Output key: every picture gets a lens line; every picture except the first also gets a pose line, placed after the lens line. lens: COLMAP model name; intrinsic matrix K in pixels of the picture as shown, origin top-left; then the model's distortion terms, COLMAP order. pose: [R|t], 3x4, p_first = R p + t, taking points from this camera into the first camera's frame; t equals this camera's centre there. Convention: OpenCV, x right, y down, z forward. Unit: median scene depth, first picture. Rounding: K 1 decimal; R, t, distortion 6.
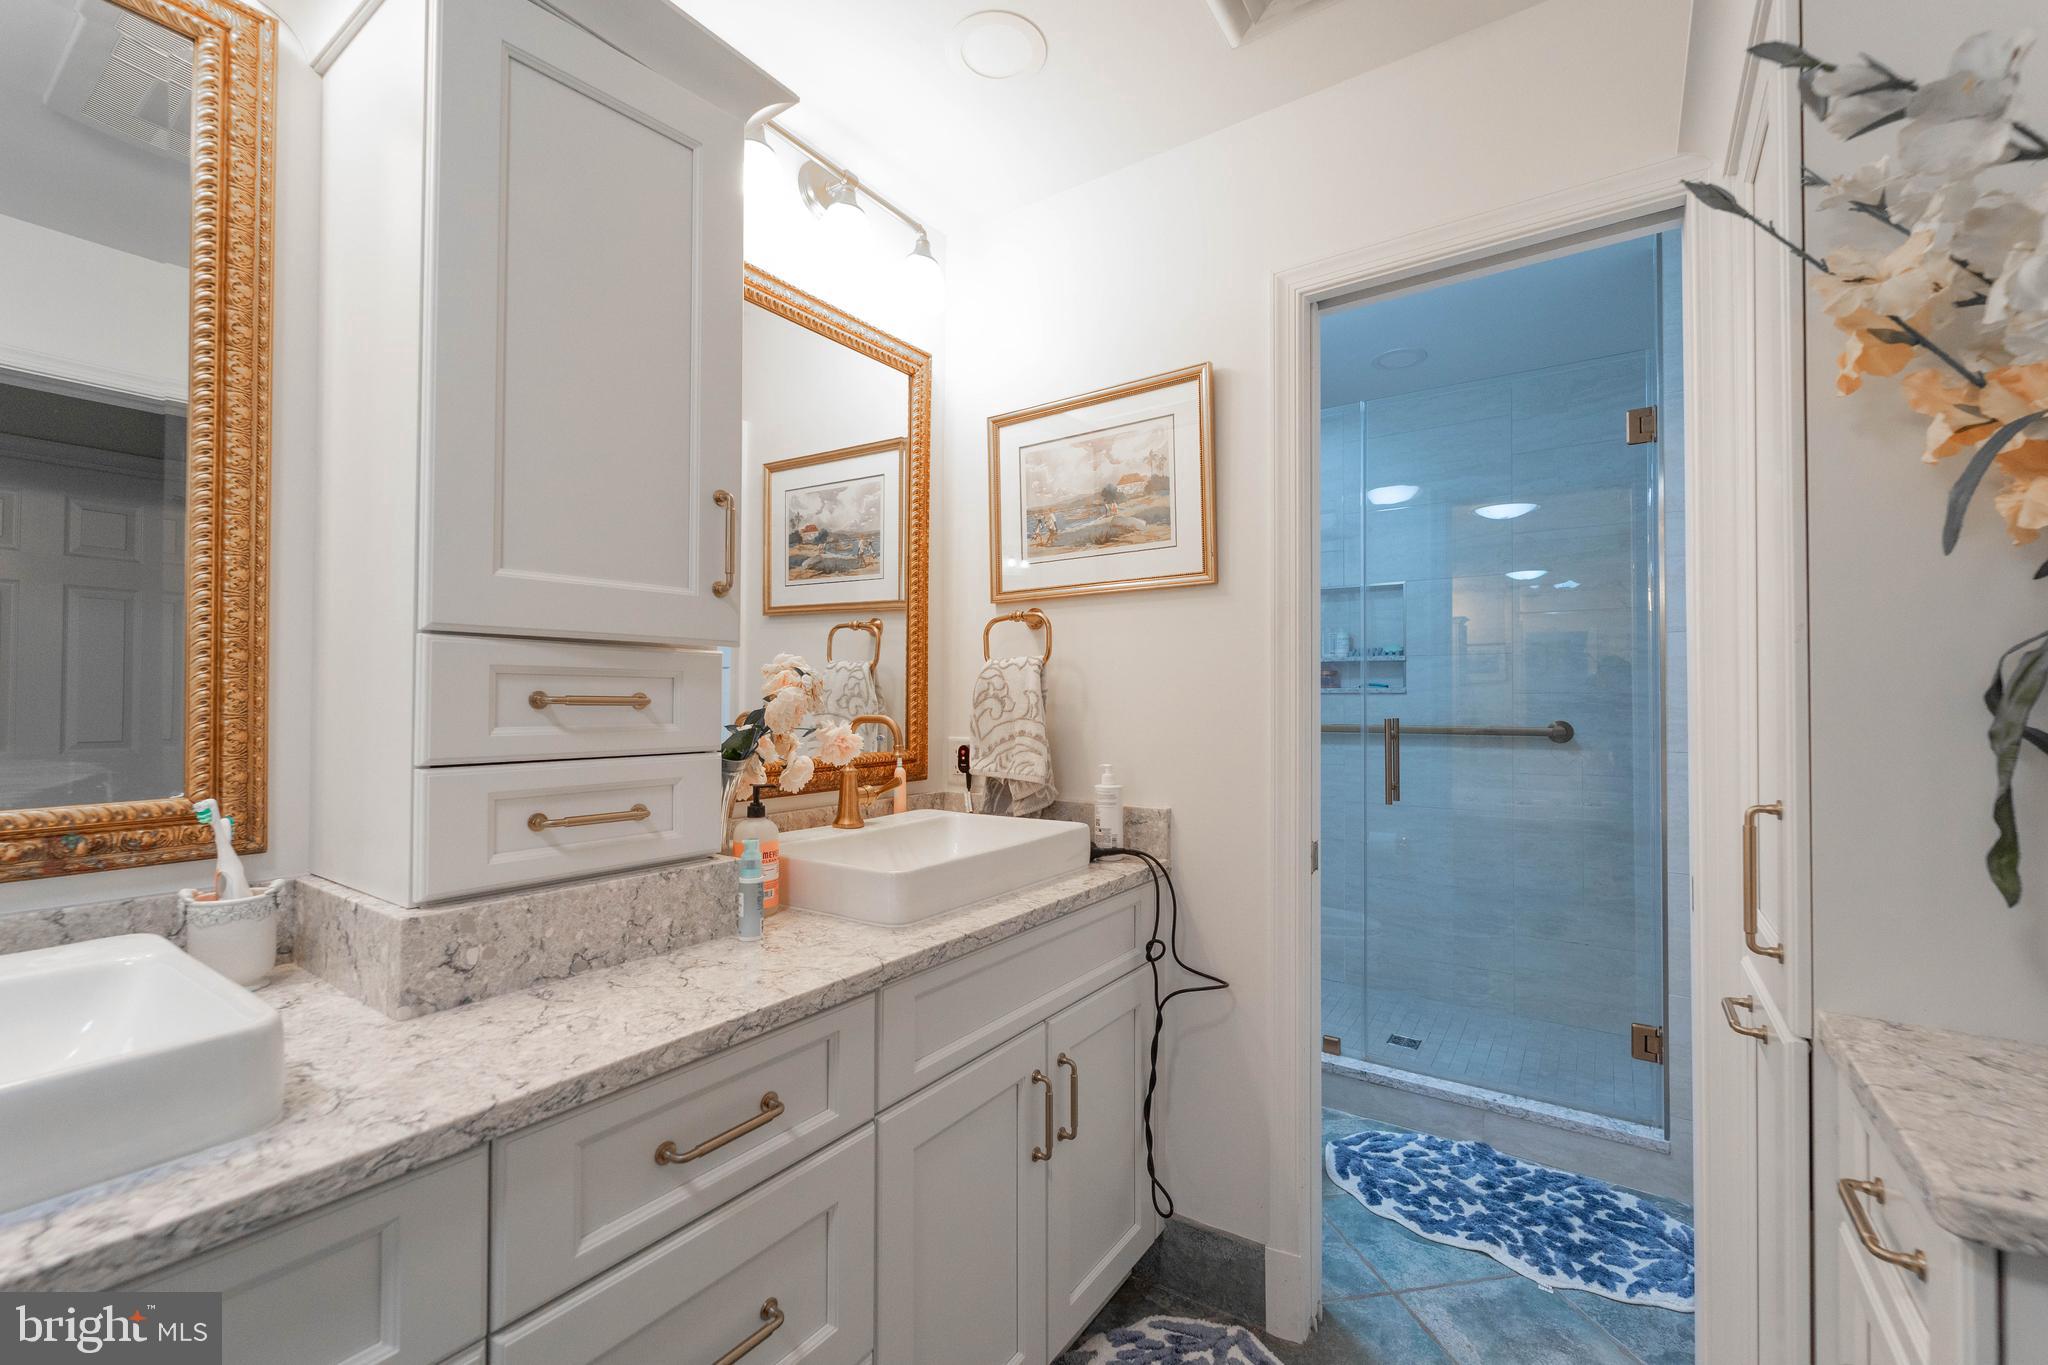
lens RADIAL K [[840.5, 0, 1026.4], [0, 840.5, 688.8], [0, 0, 1]] dist [-0.004241, -0.000625]
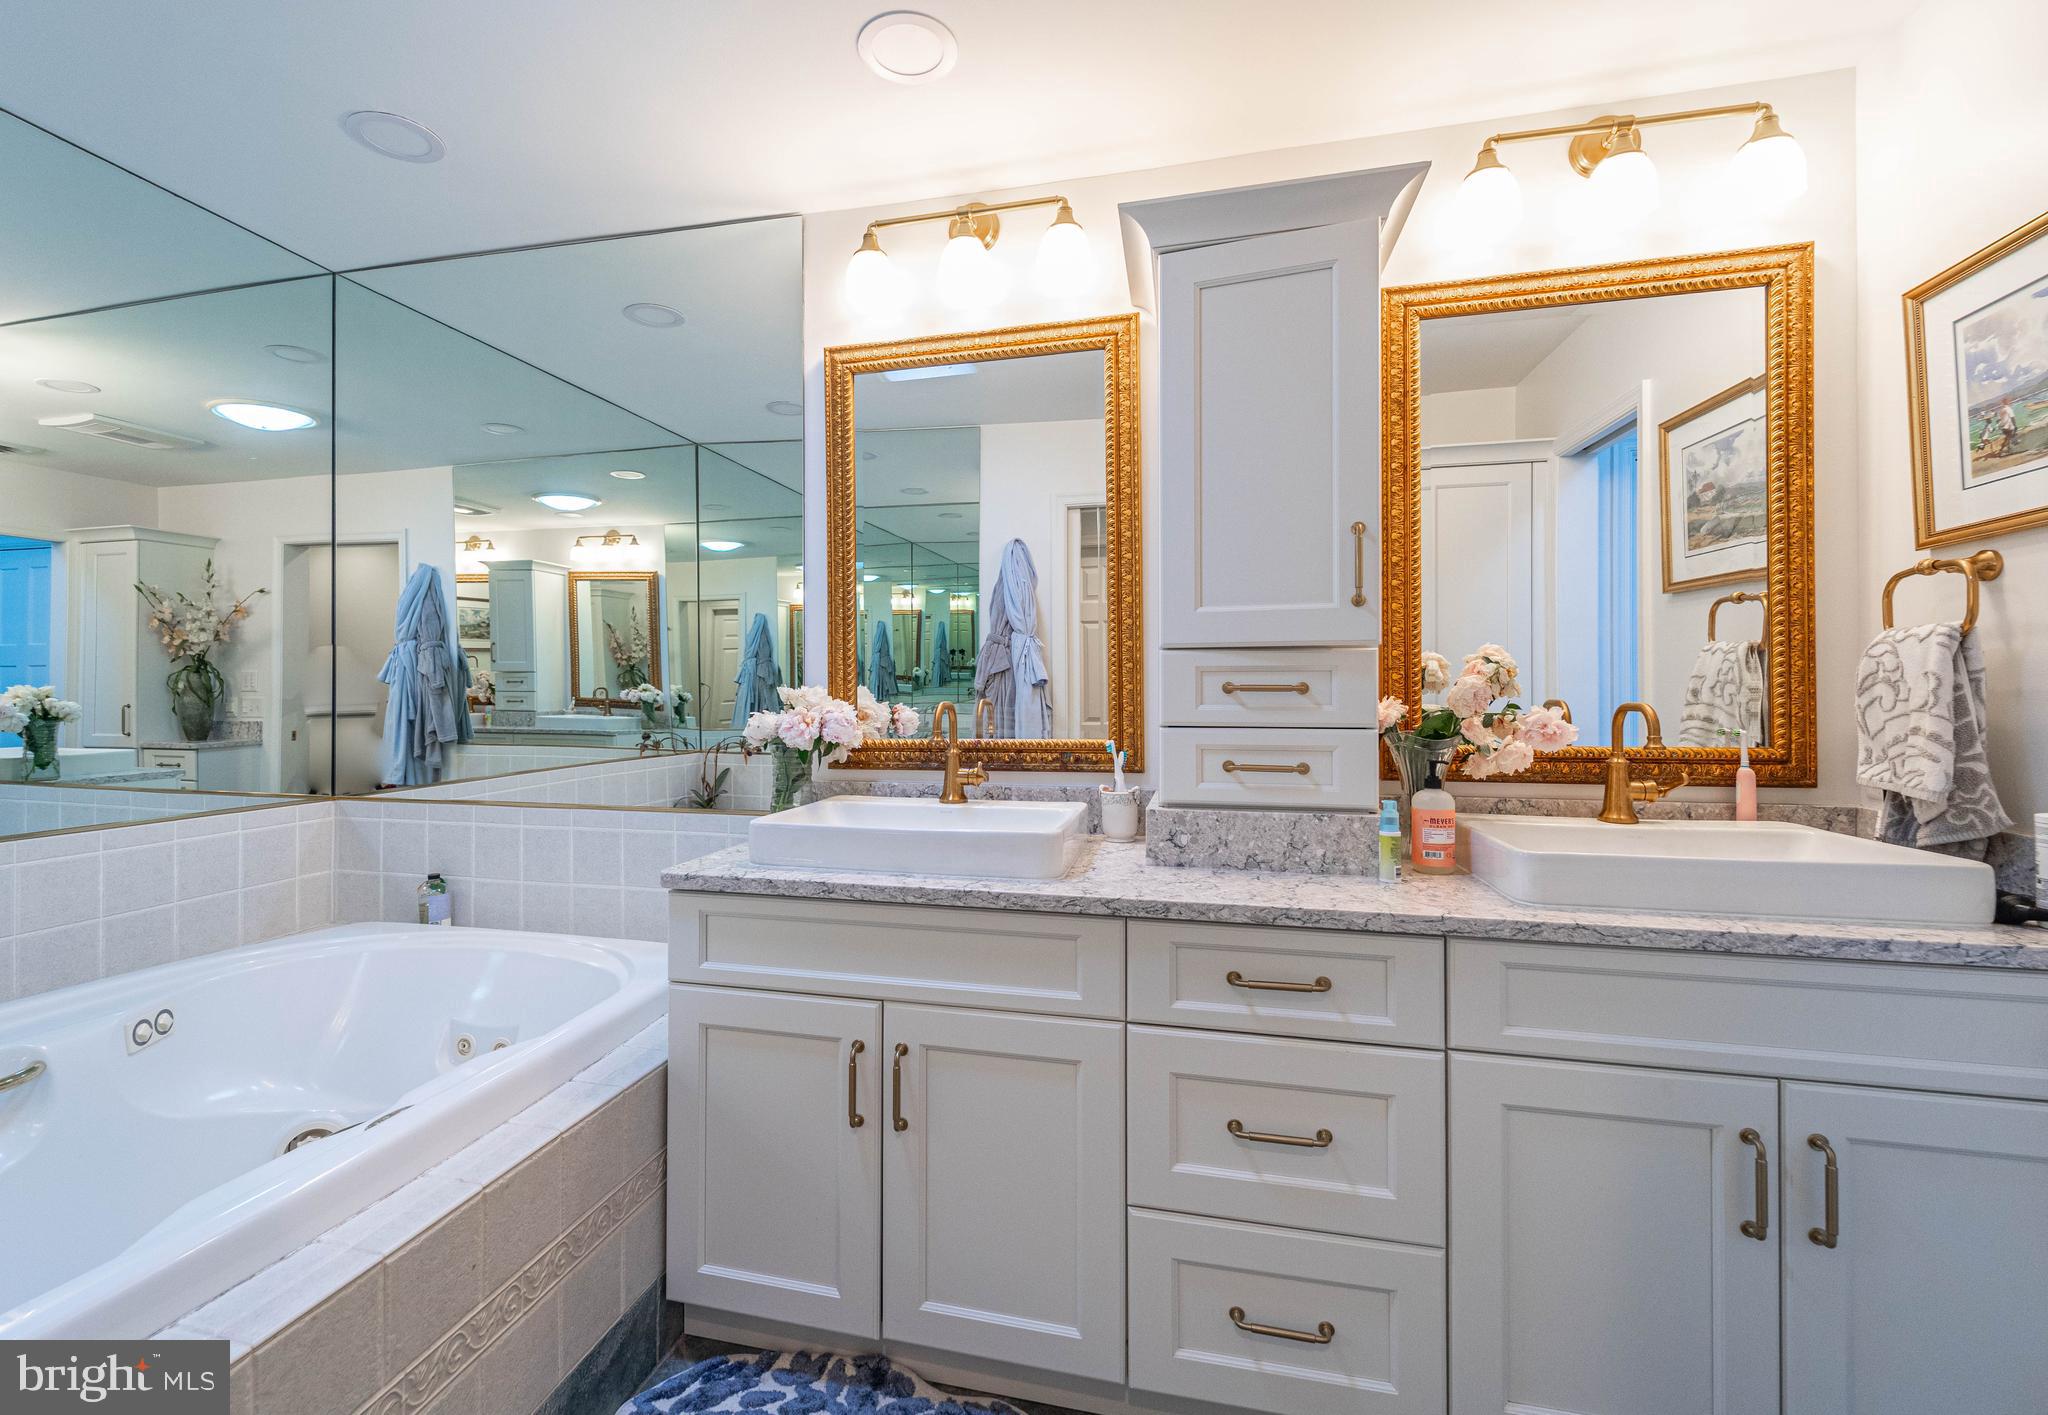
lens RADIAL K [[877.2, 0, 1020.2], [0, 877.2, 682.8], [0, 0, 1]] dist [0.000338, 0.000023]
pose [[0.400920, -0.011978, -0.916035, 0.376288], [0.015755, 0.999857, -0.006179, 0.003958], [0.915978, -0.011955, 0.401051, -0.003157]]
